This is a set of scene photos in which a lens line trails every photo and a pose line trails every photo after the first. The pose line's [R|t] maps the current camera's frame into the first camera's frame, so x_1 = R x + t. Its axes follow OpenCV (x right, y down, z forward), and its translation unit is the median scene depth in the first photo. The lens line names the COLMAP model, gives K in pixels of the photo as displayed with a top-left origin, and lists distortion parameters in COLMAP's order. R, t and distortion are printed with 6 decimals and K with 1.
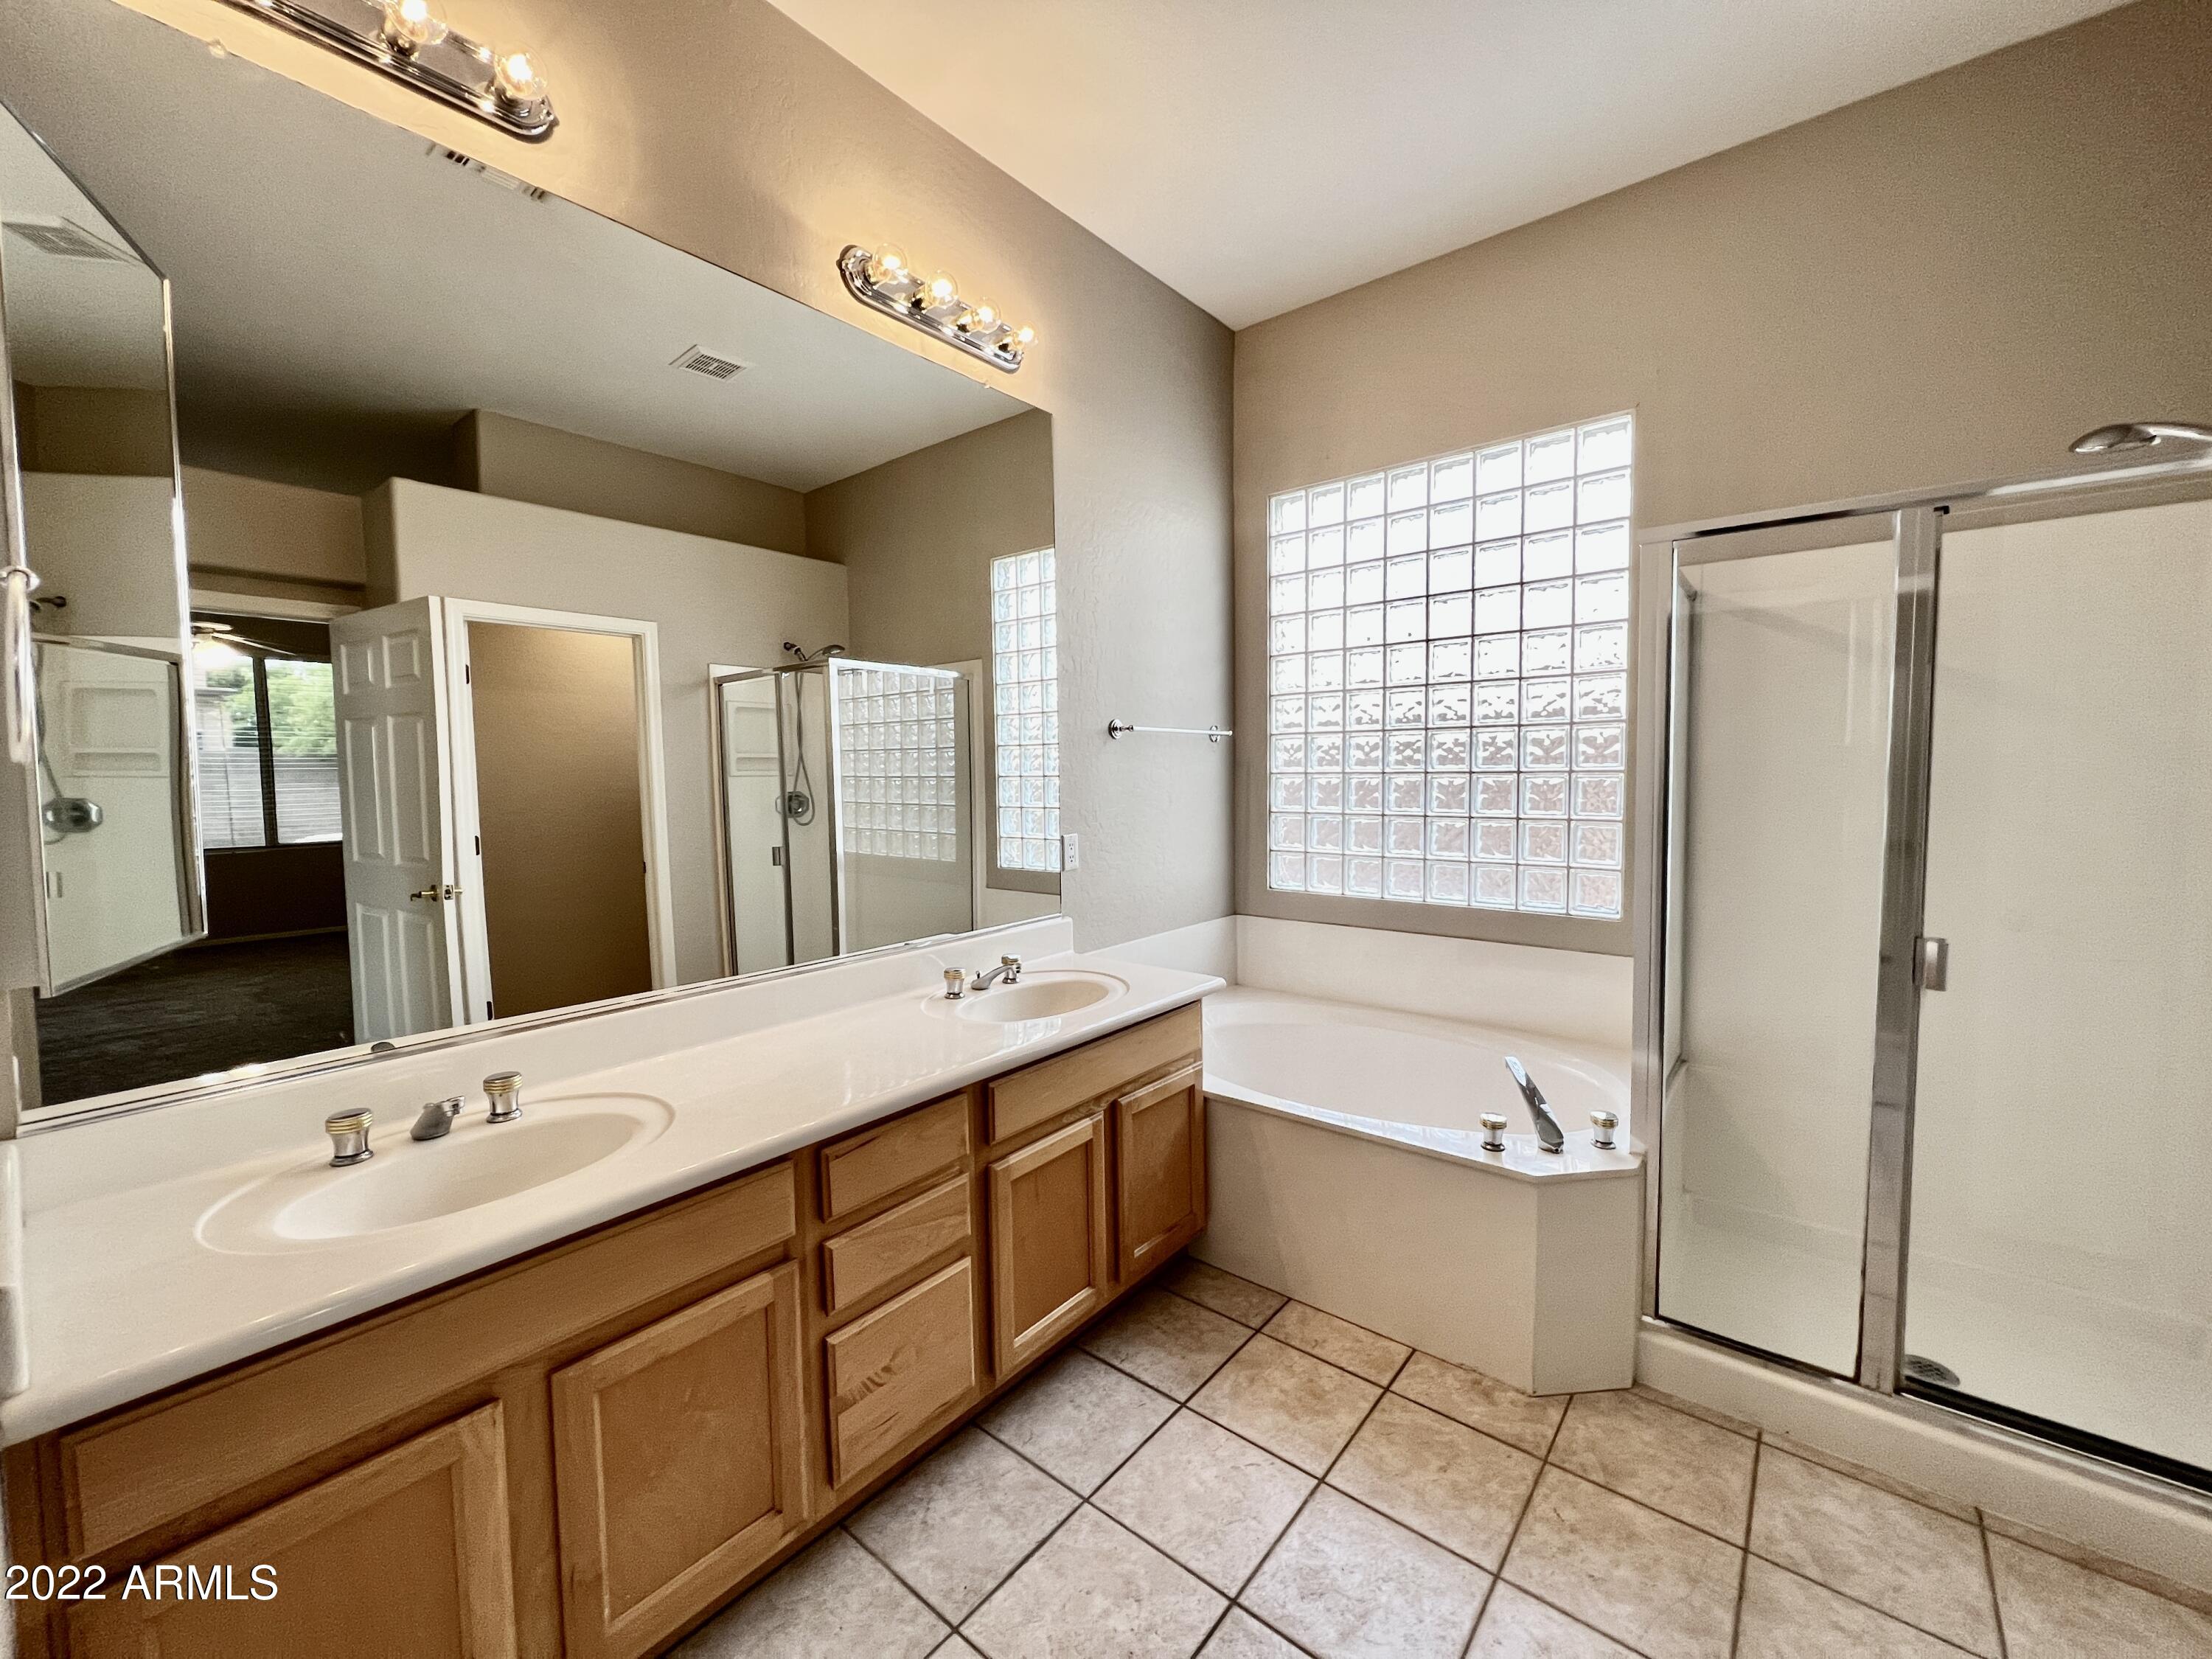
lens RADIAL K [[896.1, 0, 1089.3], [0, 896.1, 815.7], [0, 0, 1]] dist [0.001325, 0.000426]
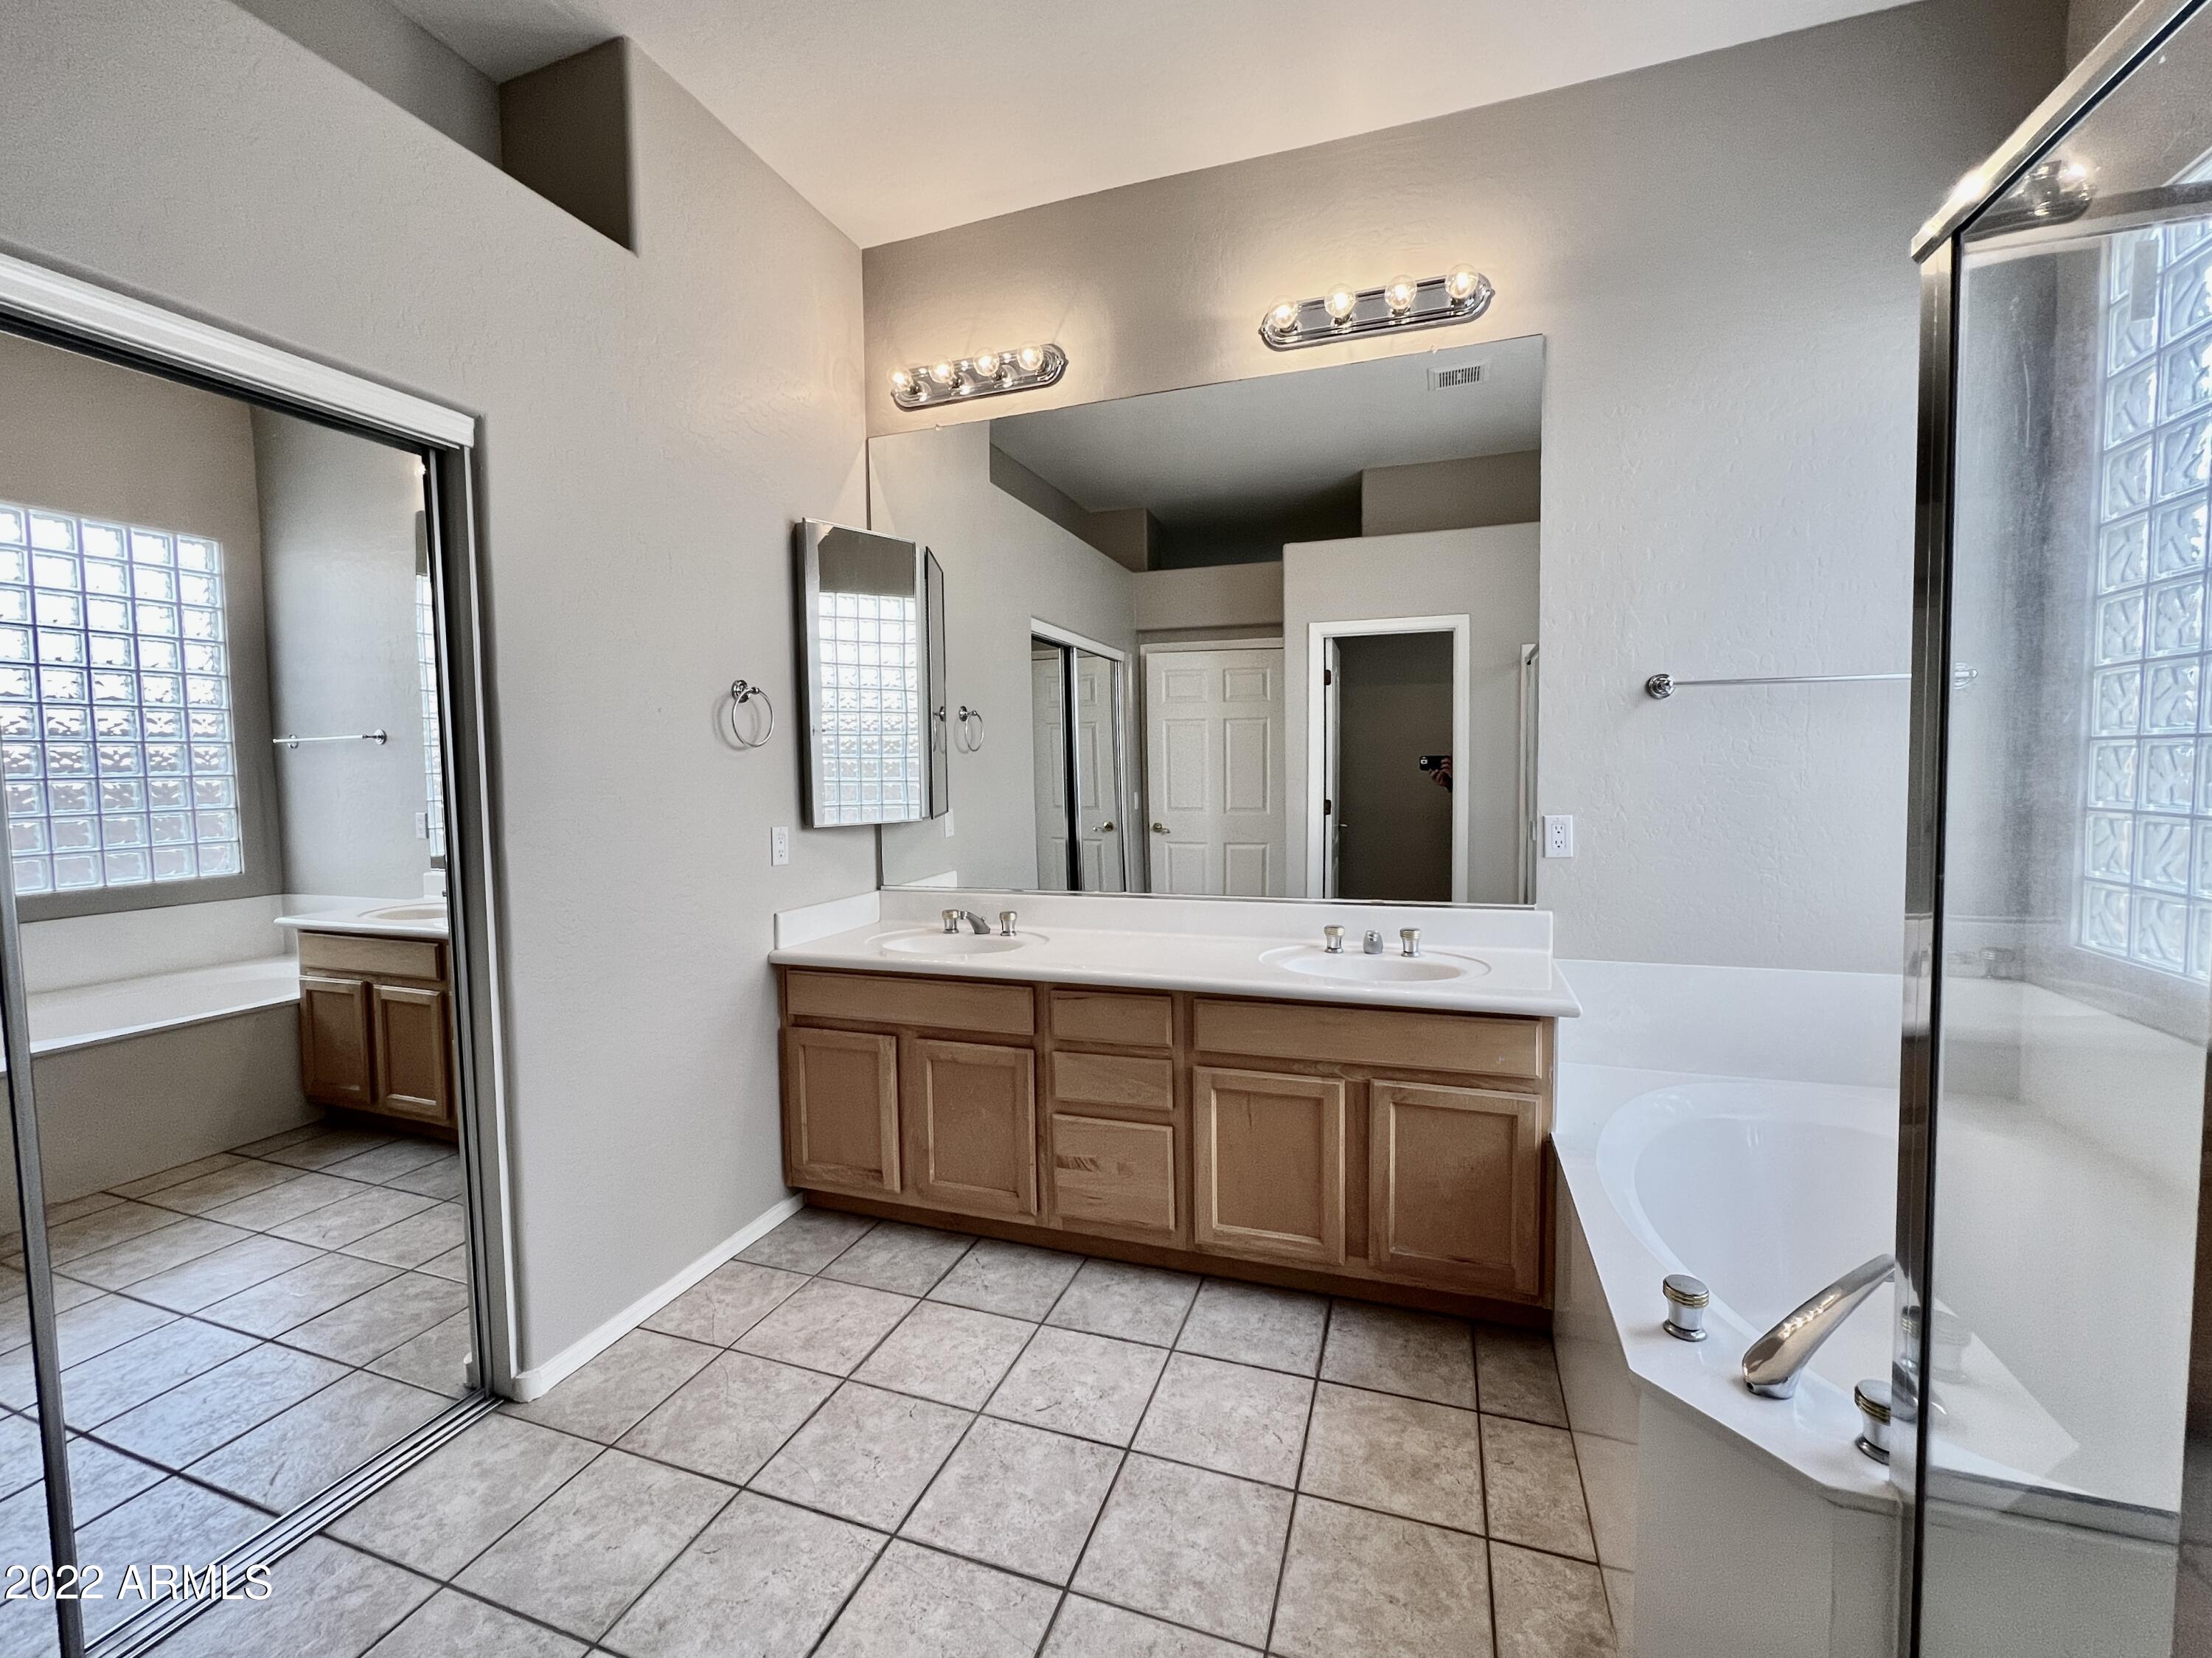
lens RADIAL K [[896.1, 0, 1089.3], [0, 896.1, 815.2], [0, 0, 1]] dist [0.001325, 0.000426]
pose [[0.353309, 0.058678, -0.933664, 0.890785], [-0.042576, 0.998005, 0.046610, -0.002347], [0.934537, 0.023284, 0.355103, 0.389885]]
